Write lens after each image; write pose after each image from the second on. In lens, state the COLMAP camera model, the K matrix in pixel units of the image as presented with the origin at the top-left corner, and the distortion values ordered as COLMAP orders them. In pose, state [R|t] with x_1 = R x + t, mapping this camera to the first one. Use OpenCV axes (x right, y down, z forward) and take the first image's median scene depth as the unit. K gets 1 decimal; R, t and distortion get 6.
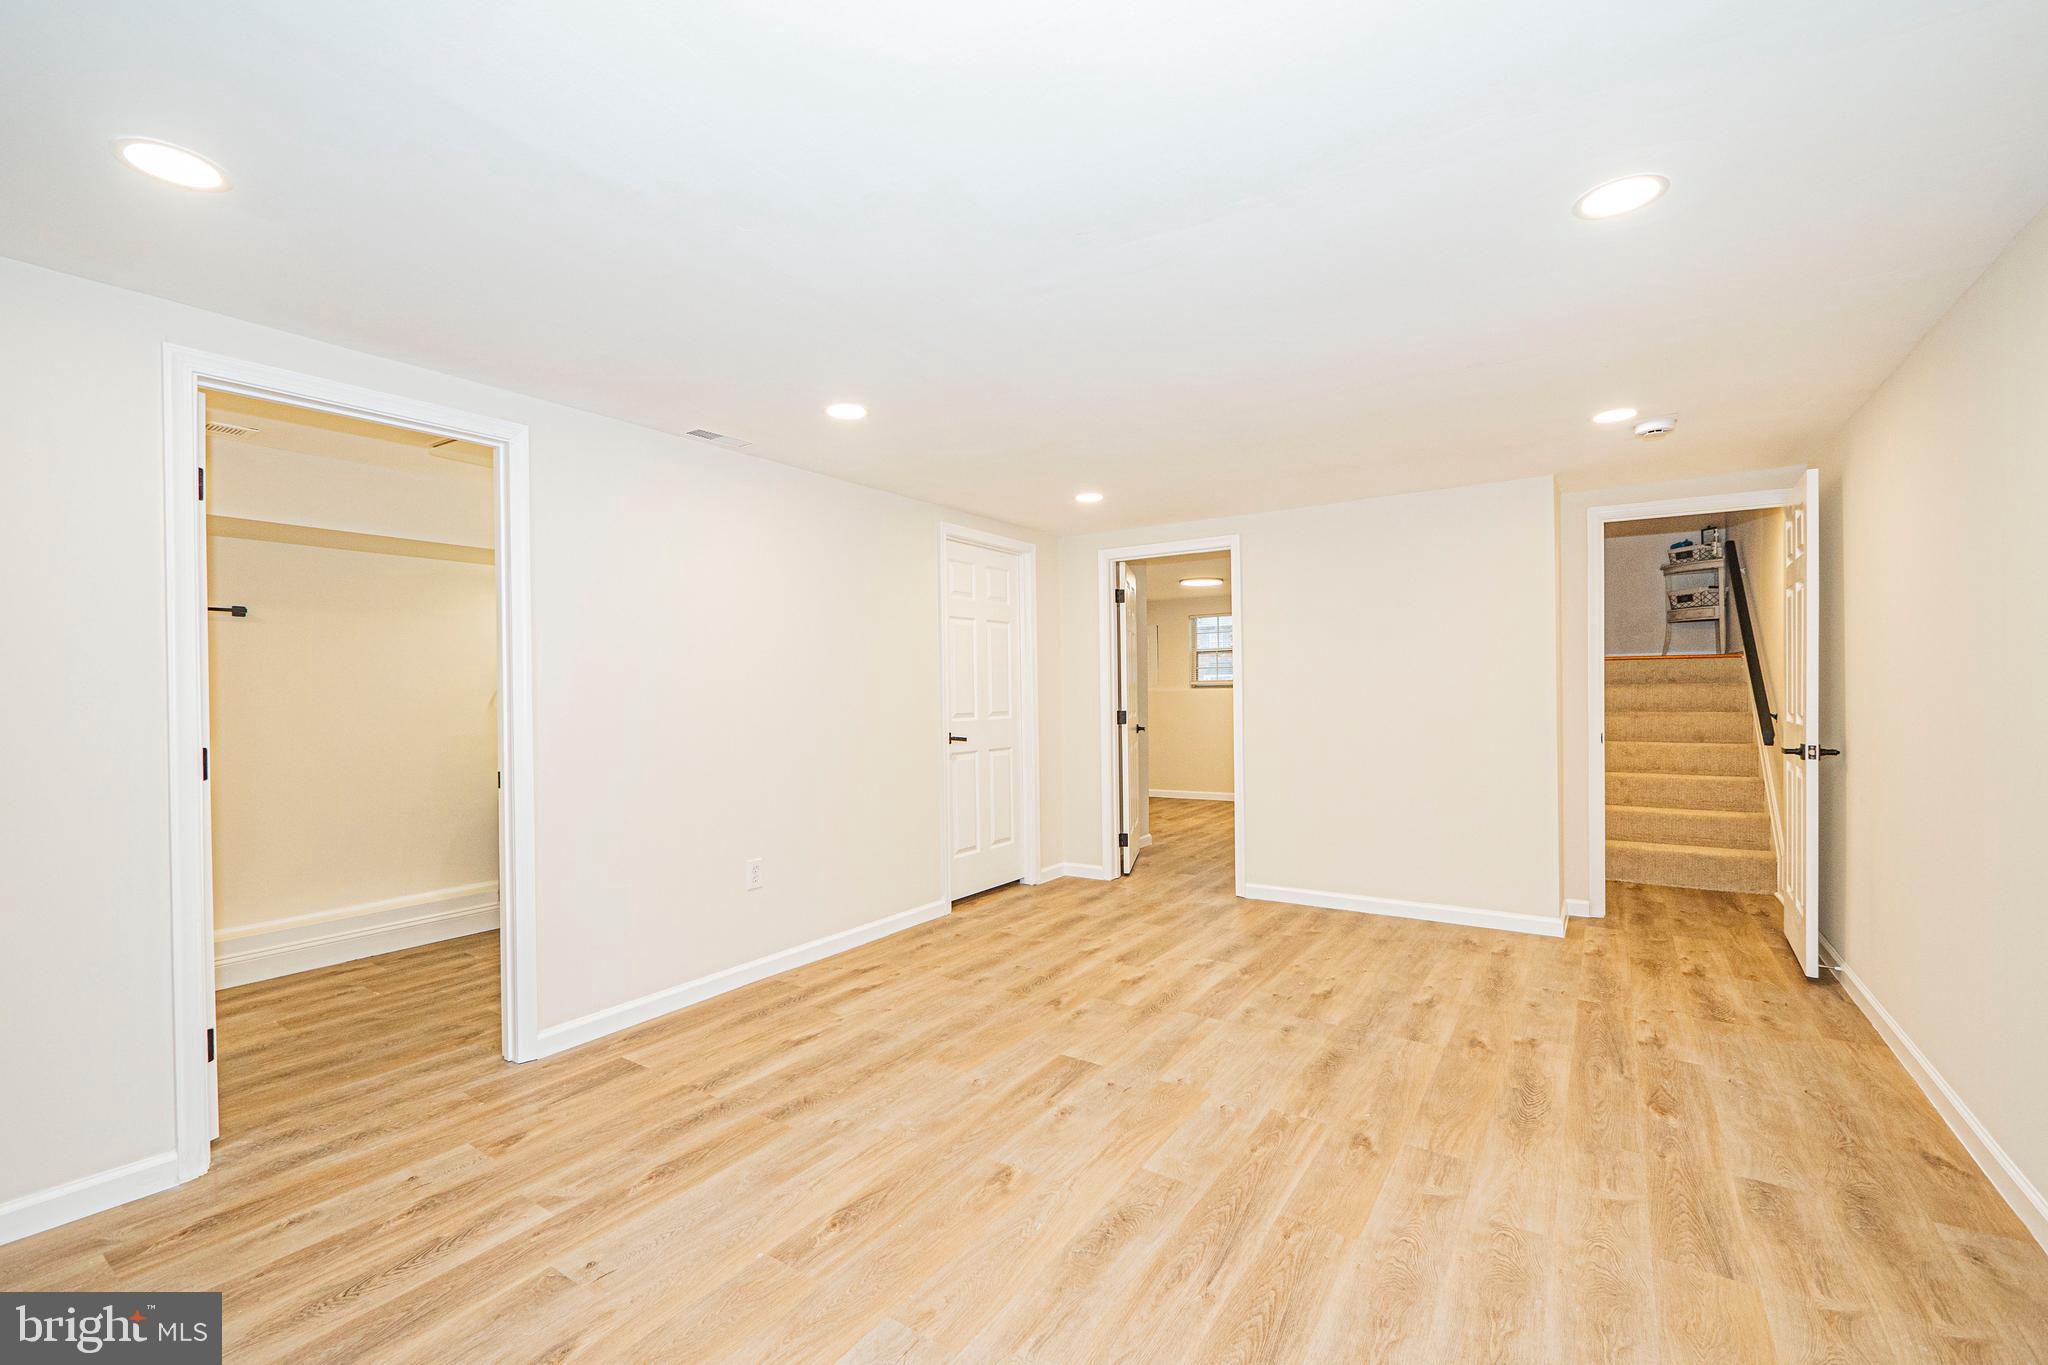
lens RADIAL K [[862.3, 0, 1025.1], [0, 862.3, 691.5], [0, 0, 1]] dist [-0.008971, 0.001489]
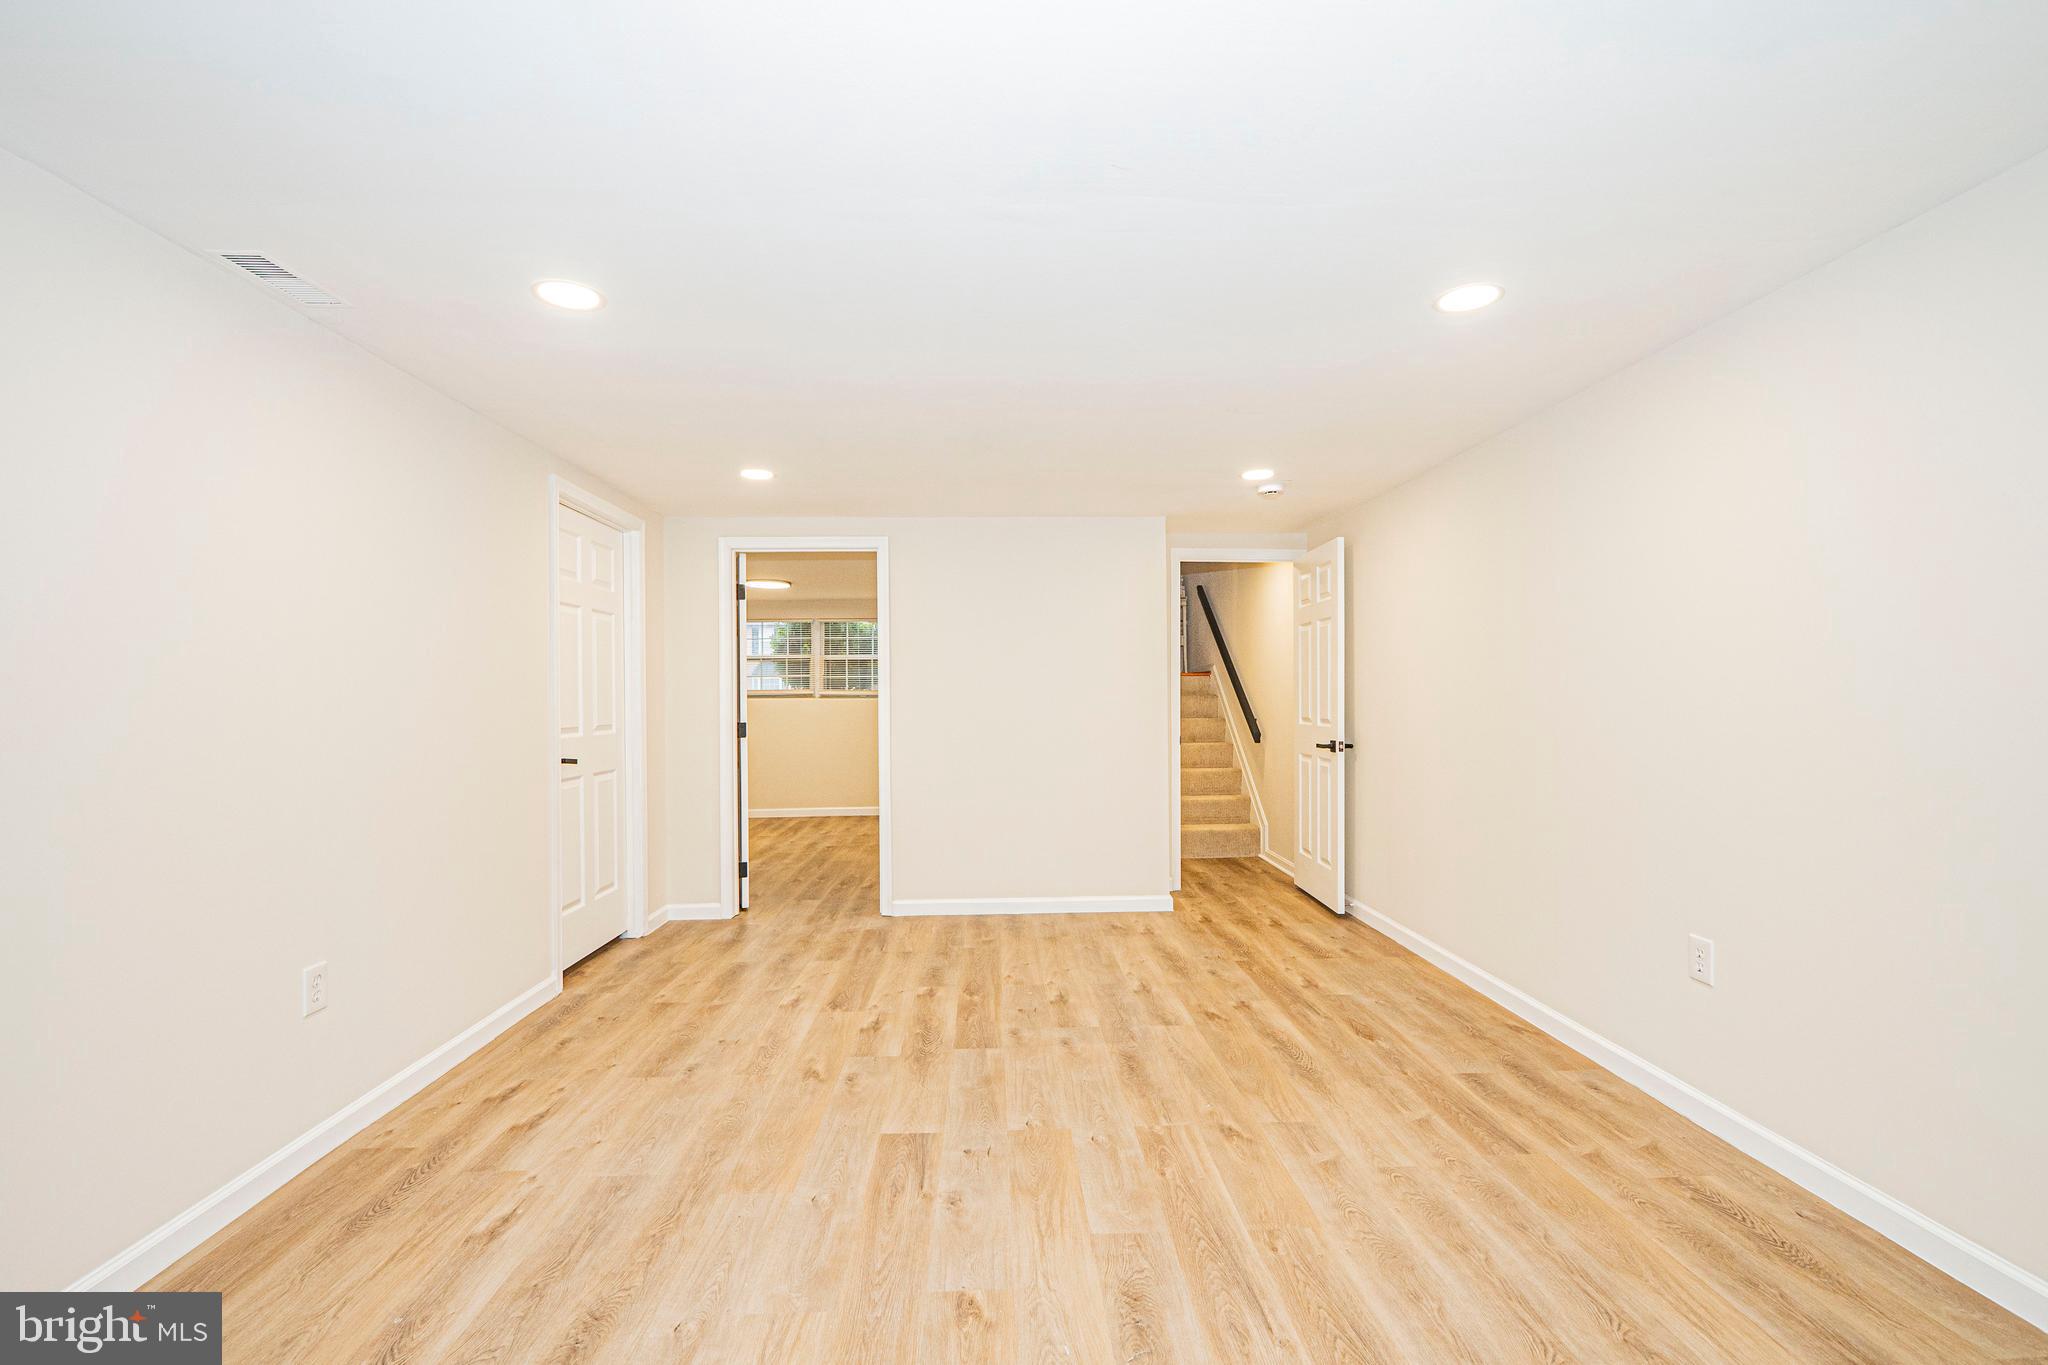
lens RADIAL K [[862.3, 0, 1025.1], [0, 862.3, 691.5], [0, 0, 1]] dist [-0.008971, 0.001489]
pose [[0.805454, 0.009973, 0.592574, -0.316252], [-0.002208, 0.999902, -0.013828, 0.004530], [-0.592654, 0.009830, 0.805398, 0.224690]]
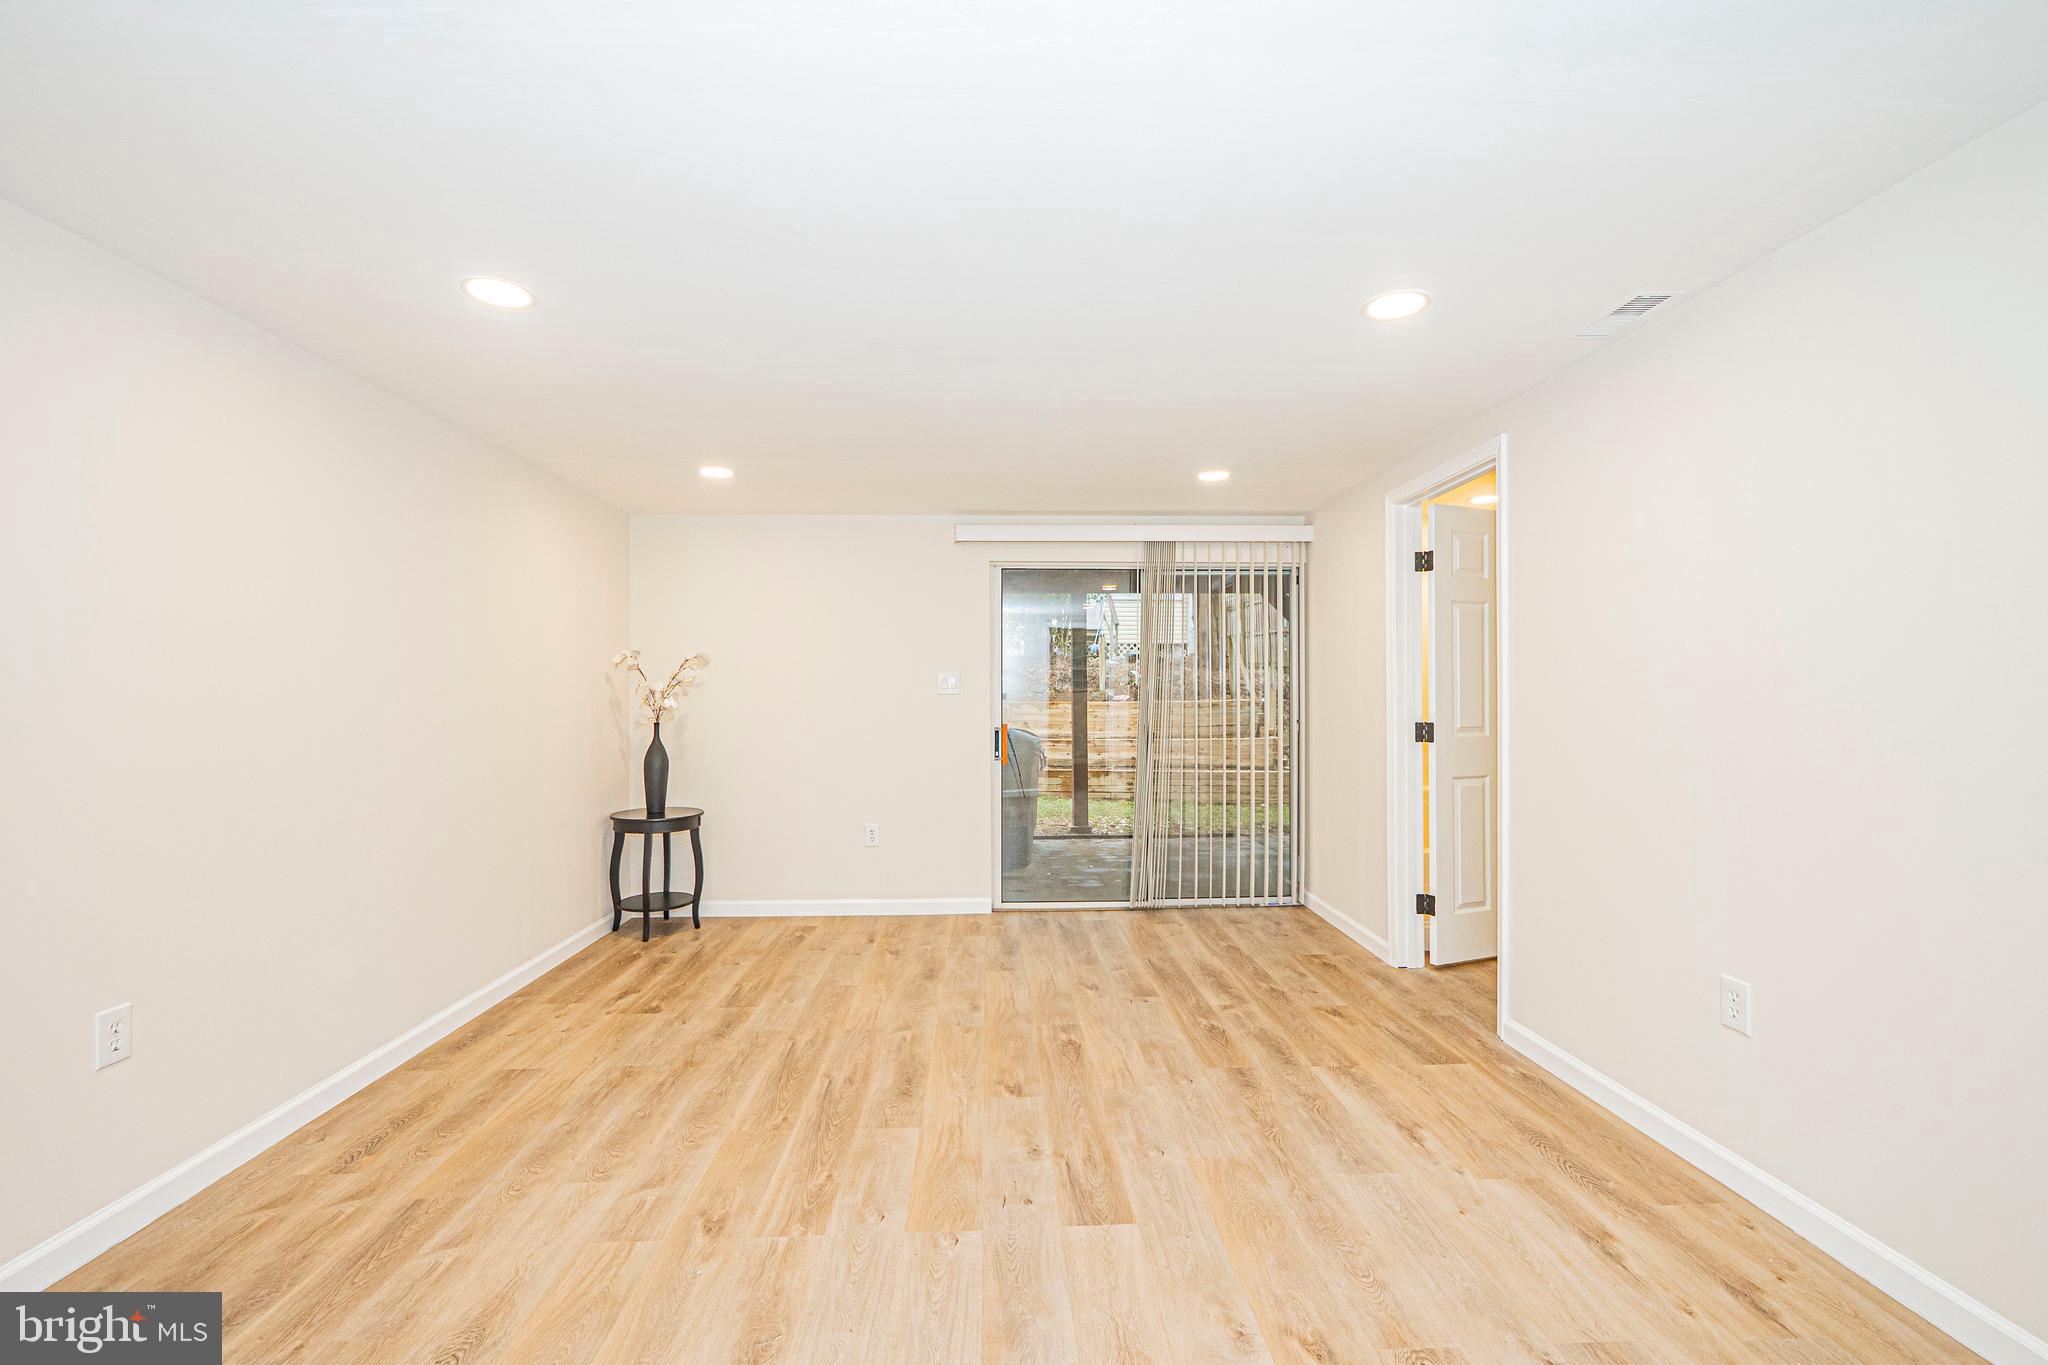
lens RADIAL K [[862.3, 0, 1025.1], [0, 862.3, 691.5], [0, 0, 1]] dist [-0.008971, 0.001489]
pose [[-0.803751, 0.012046, -0.594843, 0.476105], [0.014417, 0.999896, 0.000768, -0.005209], [0.594791, -0.007958, -0.803841, 1.385815]]
